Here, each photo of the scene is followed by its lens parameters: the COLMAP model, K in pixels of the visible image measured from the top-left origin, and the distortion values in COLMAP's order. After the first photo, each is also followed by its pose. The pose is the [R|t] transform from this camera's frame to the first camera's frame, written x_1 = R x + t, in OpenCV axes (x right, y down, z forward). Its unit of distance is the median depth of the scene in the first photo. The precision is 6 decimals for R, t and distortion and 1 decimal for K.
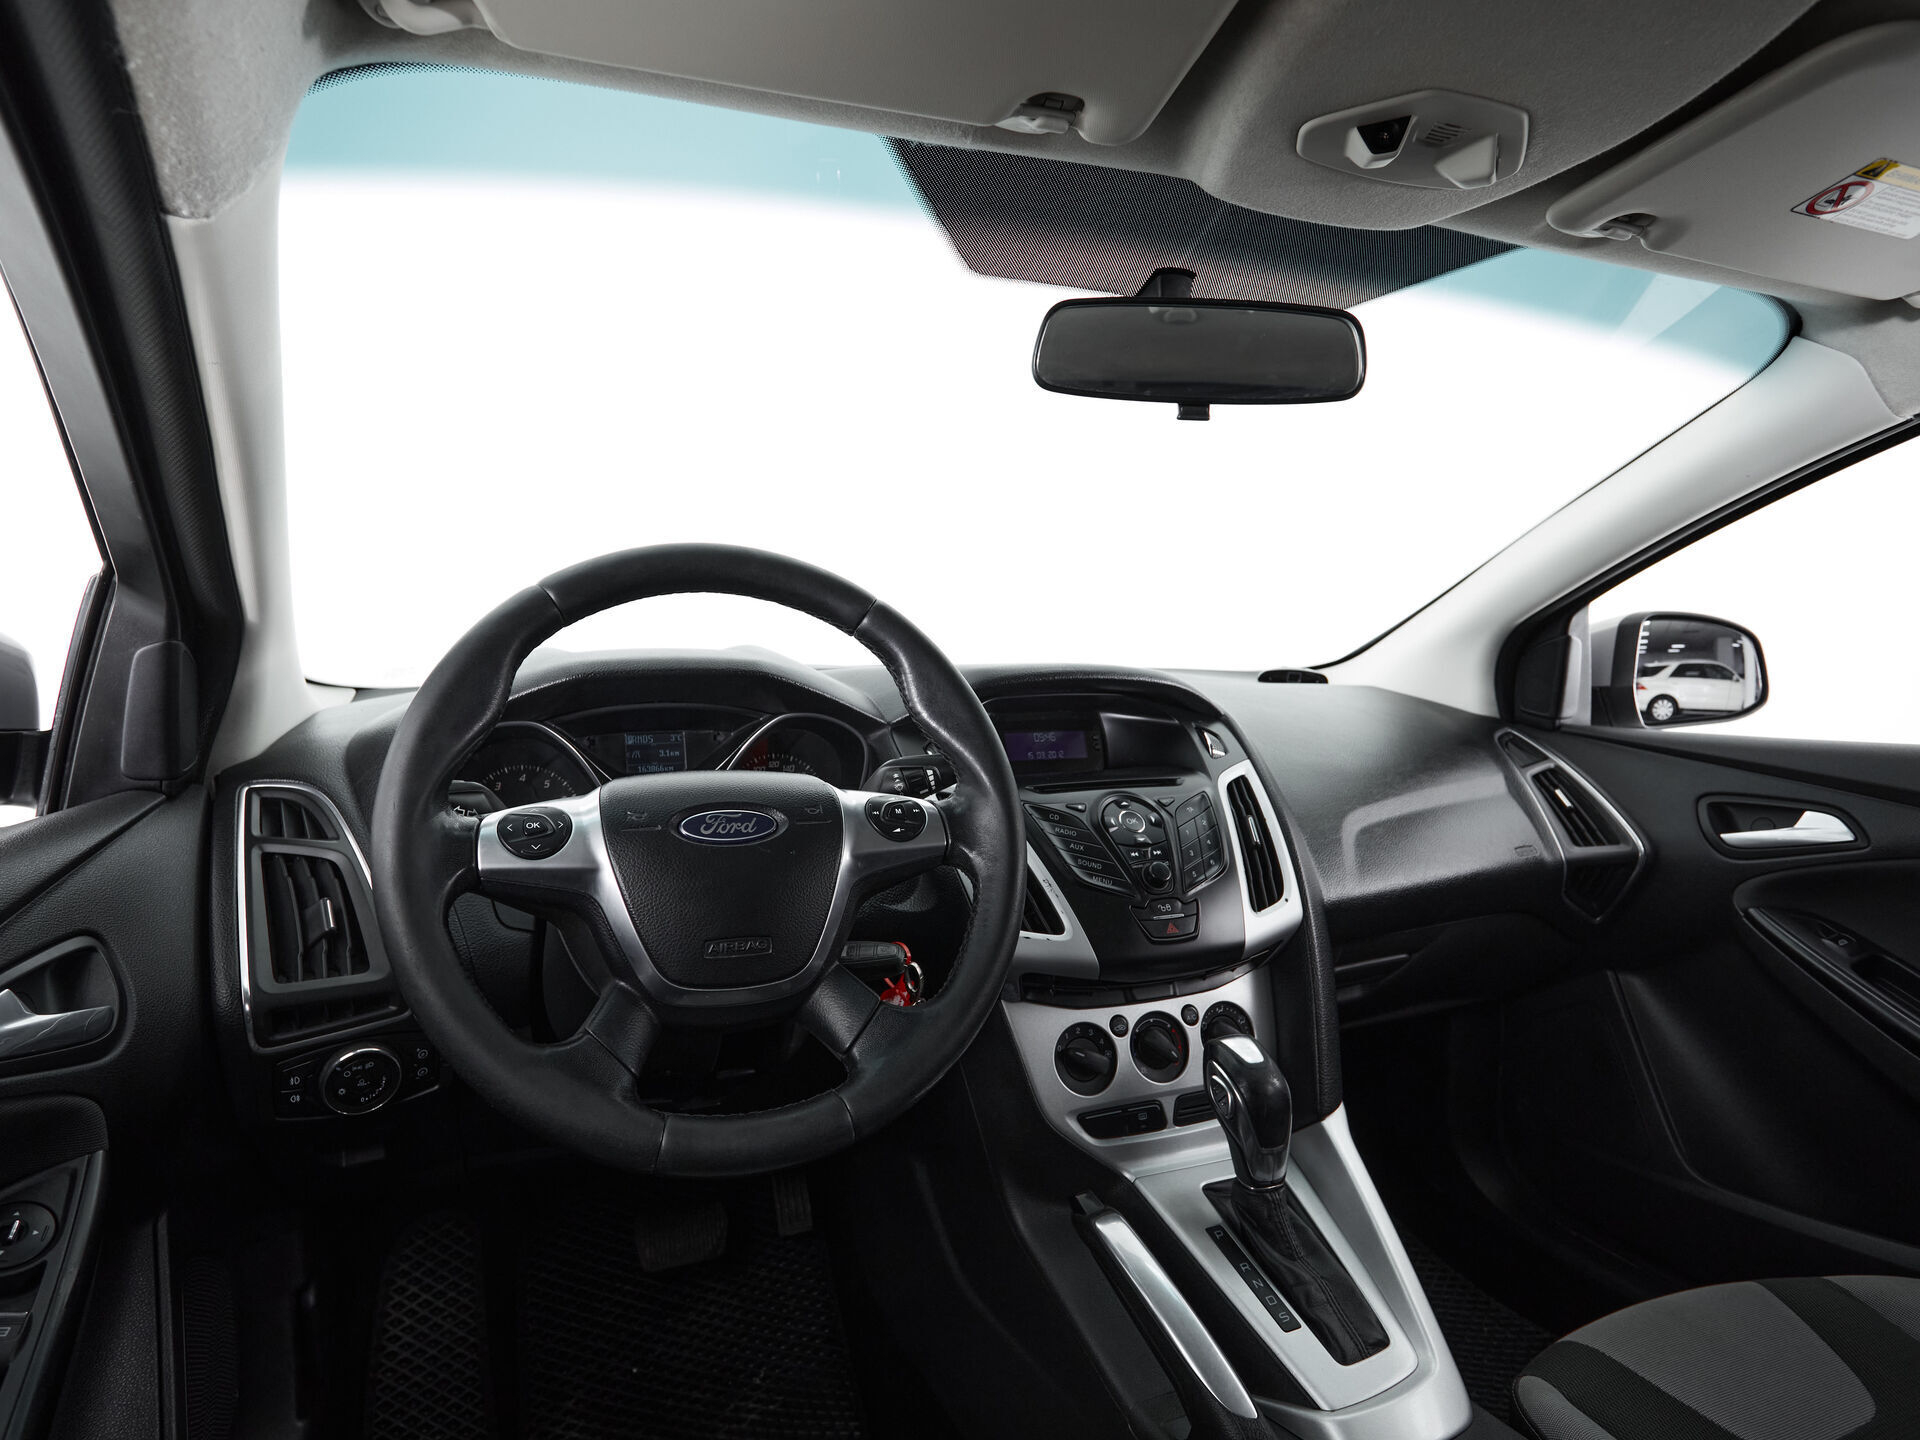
lens RADIAL K [[1056.7, 0, 910.7], [0, 1056.7, 725.5], [0, 0, 1]] dist [-0.001952, 0.000667]
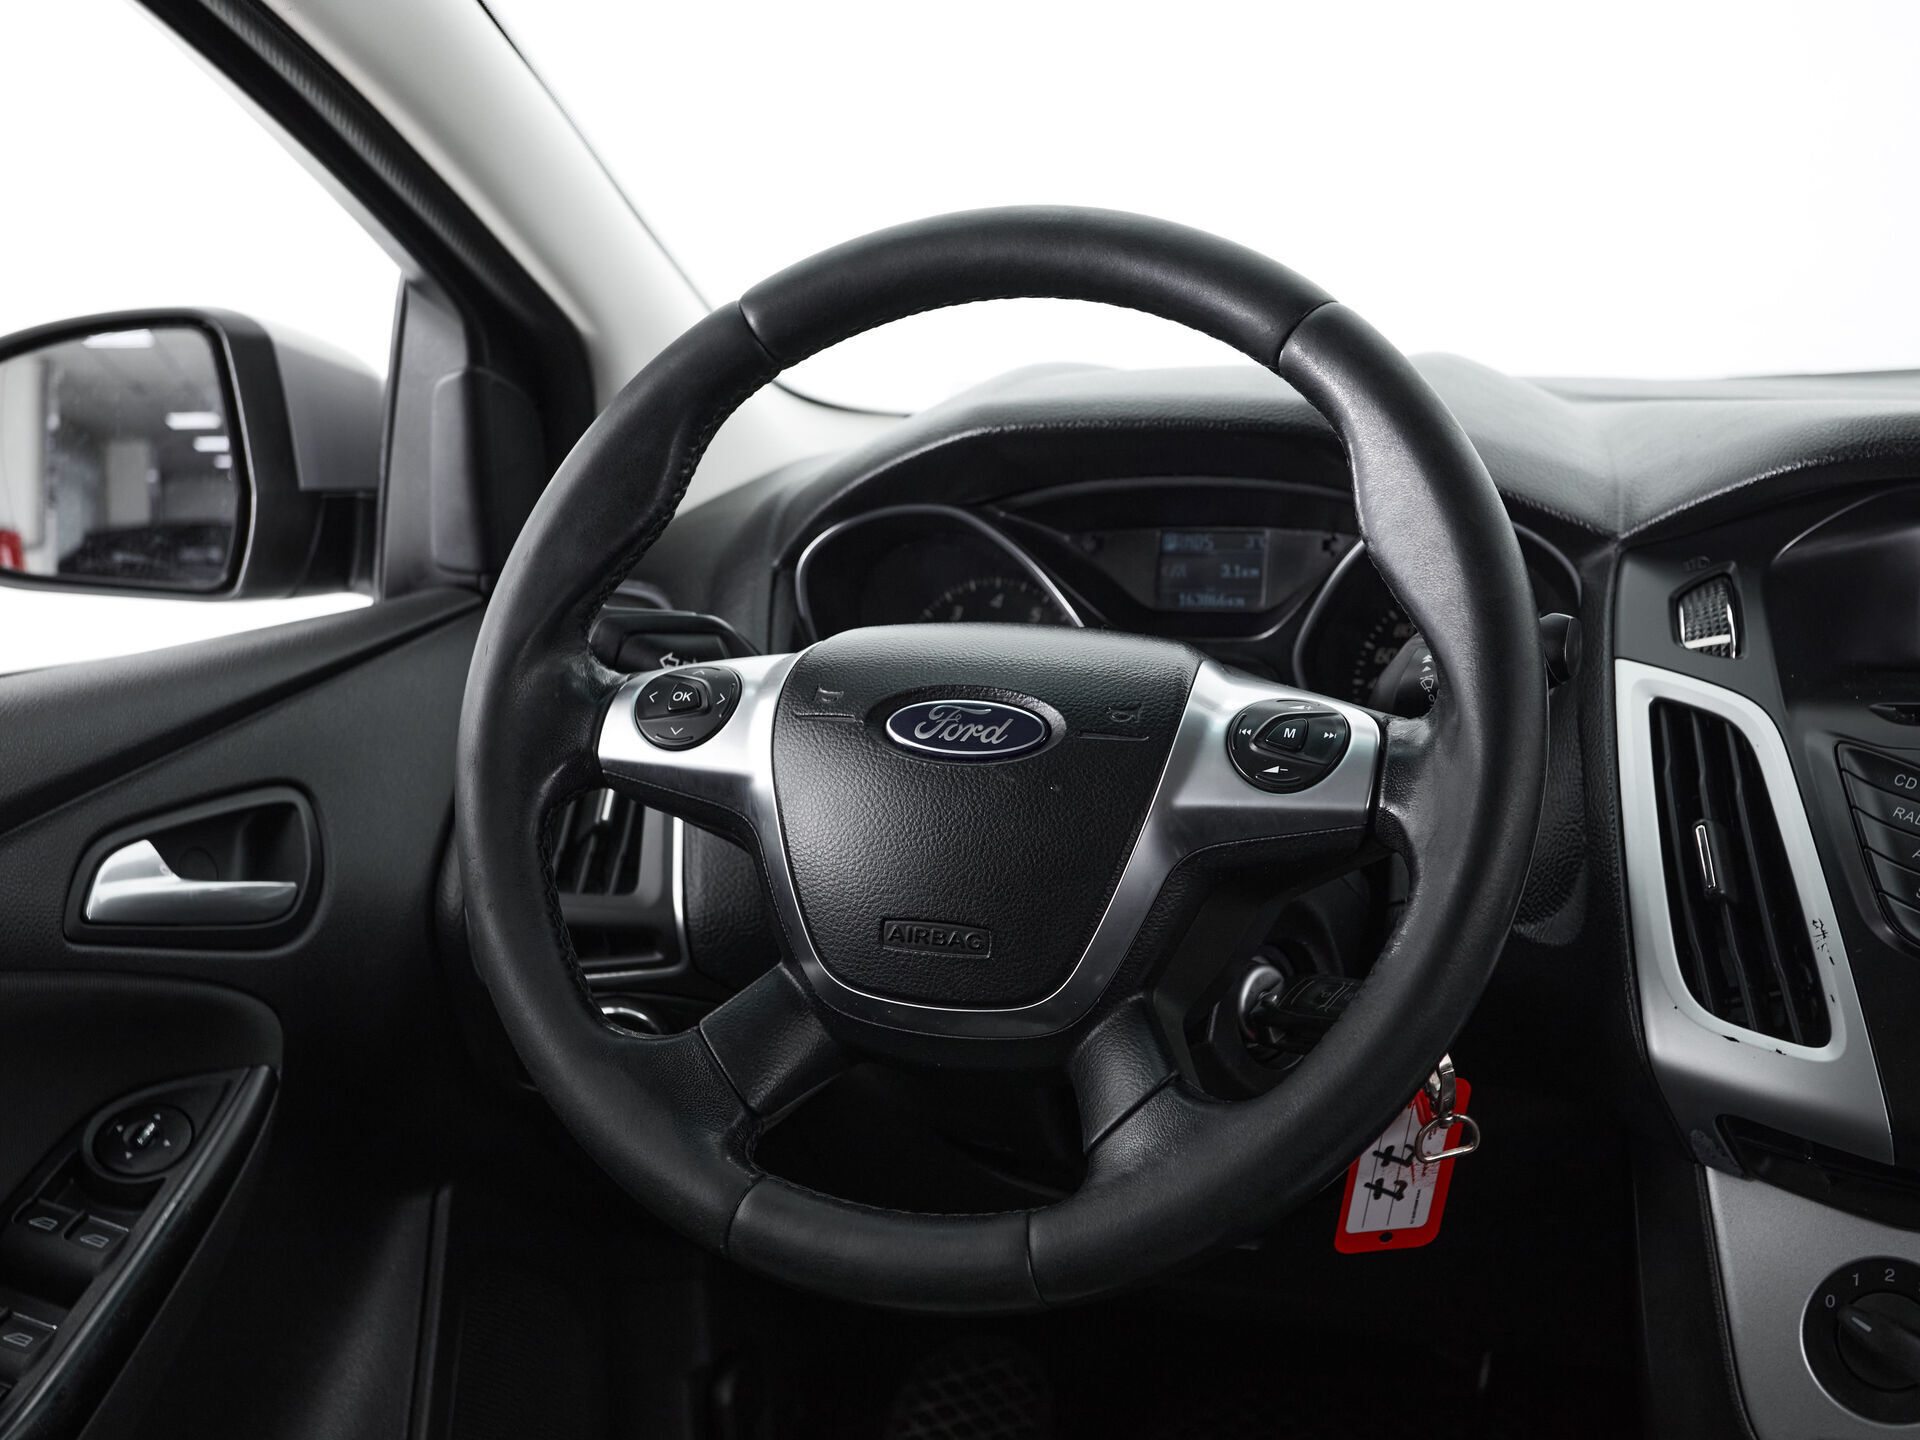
lens RADIAL K [[2485.5, 0, 950.7], [0, 2485.5, 742.9], [0, 0, 1]] dist [0.043670, 0.043664]
pose [[0.753377, 0.106161, -0.648963, 0.498142], [-0.022898, 0.990519, 0.135453, -0.056302], [0.657190, -0.087187, 0.748665, -0.004022]]
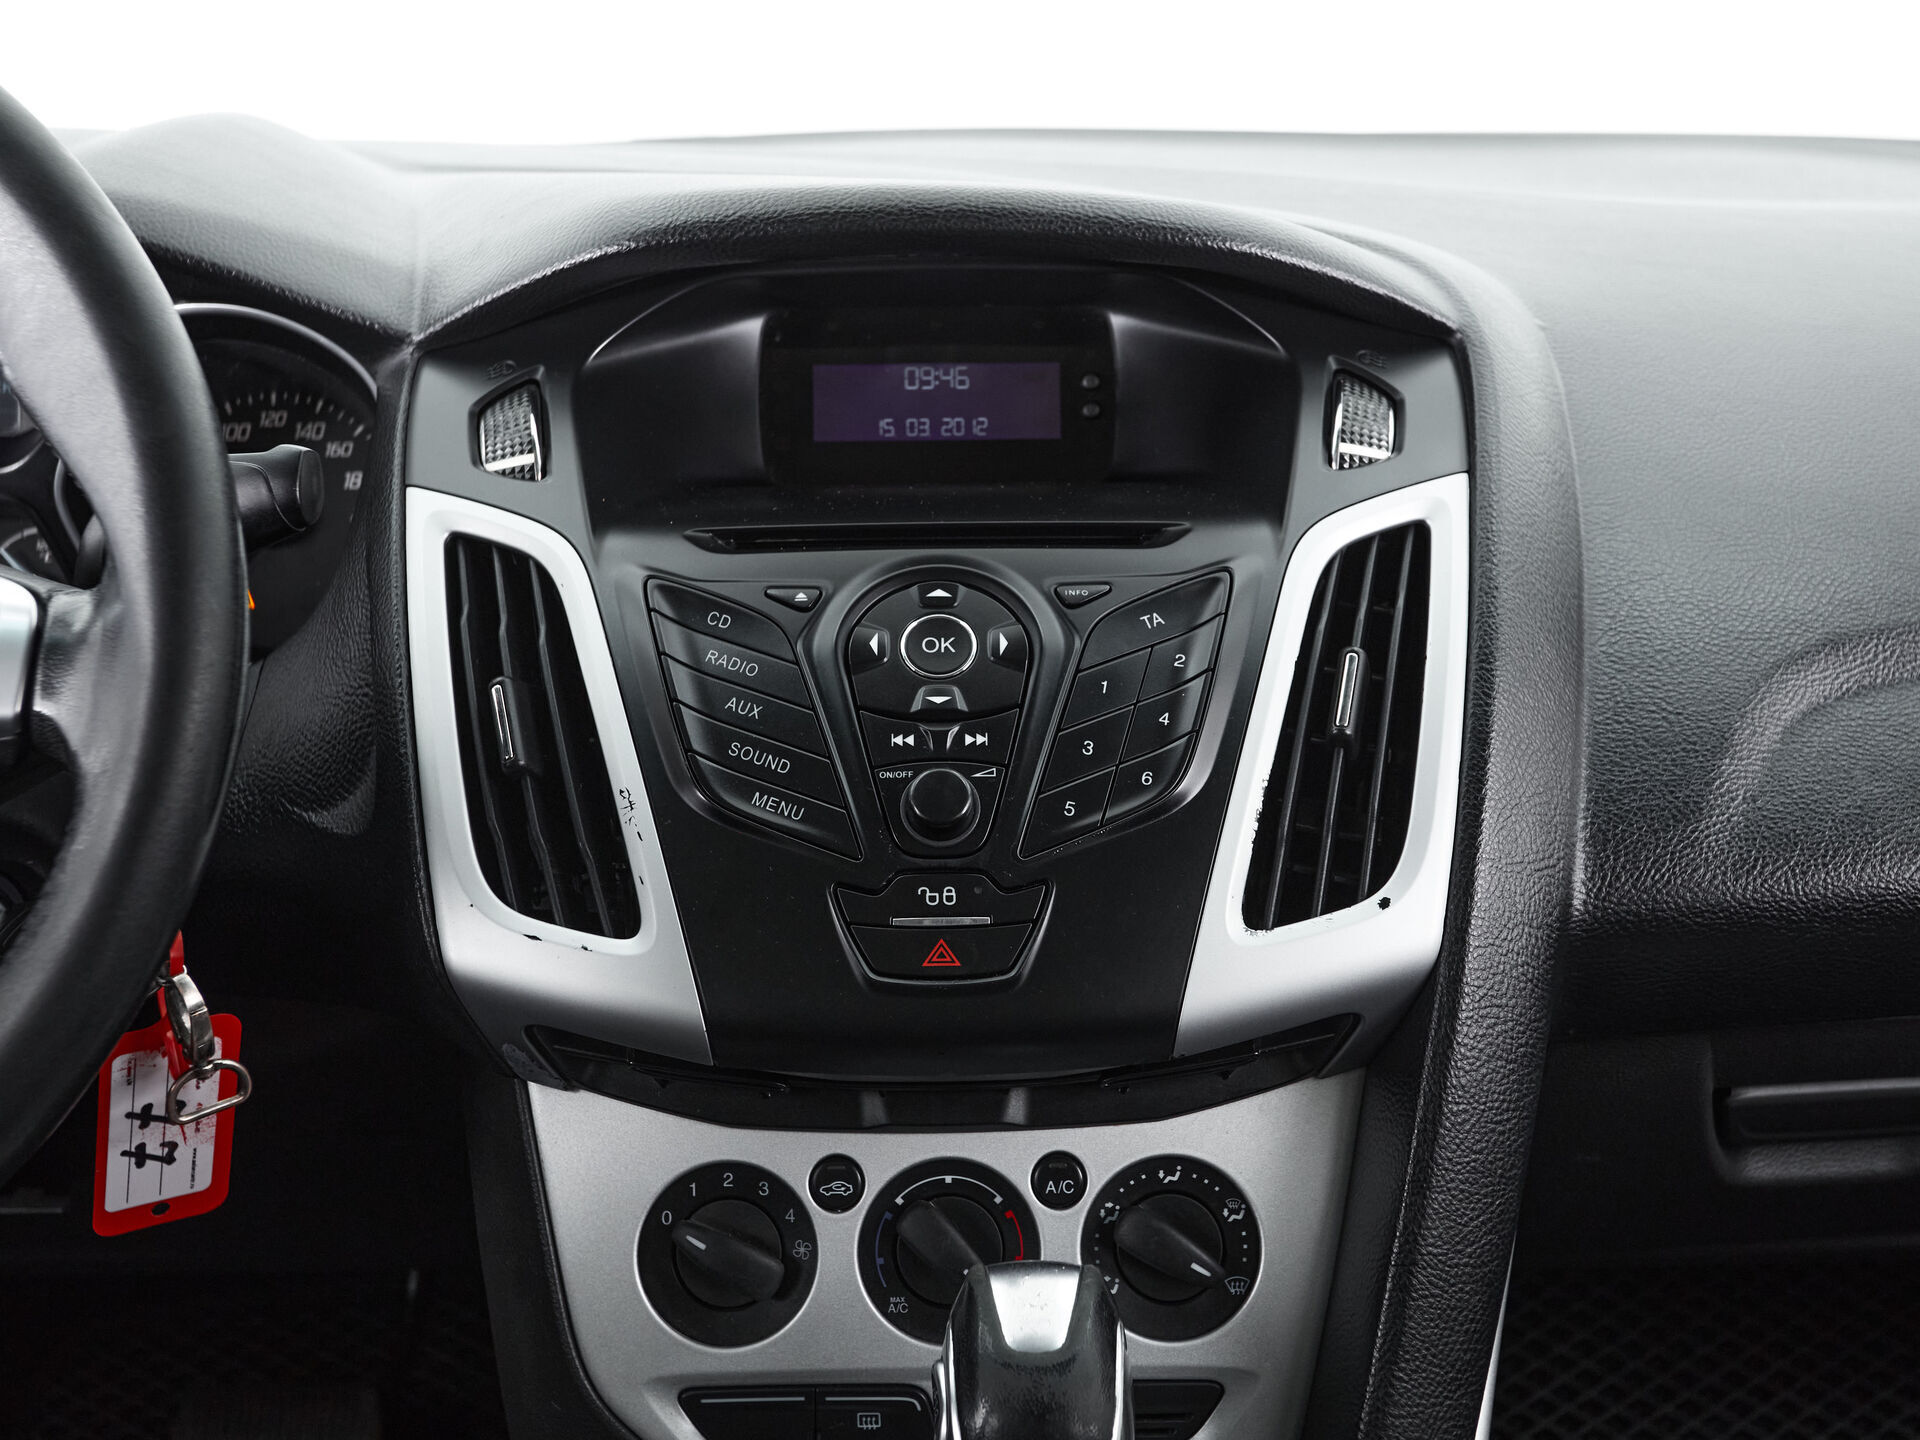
lens RADIAL K [[2572.7, 0, 969.7], [0, 2572.7, 662.1], [0, 0, 1]] dist [0.021292, 0.056857]
pose [[0.937450, 0.082136, -0.338291, 0.524617], [-0.018696, 0.982244, 0.186675, -0.068882], [0.347617, -0.168674, 0.922340, 0.196731]]
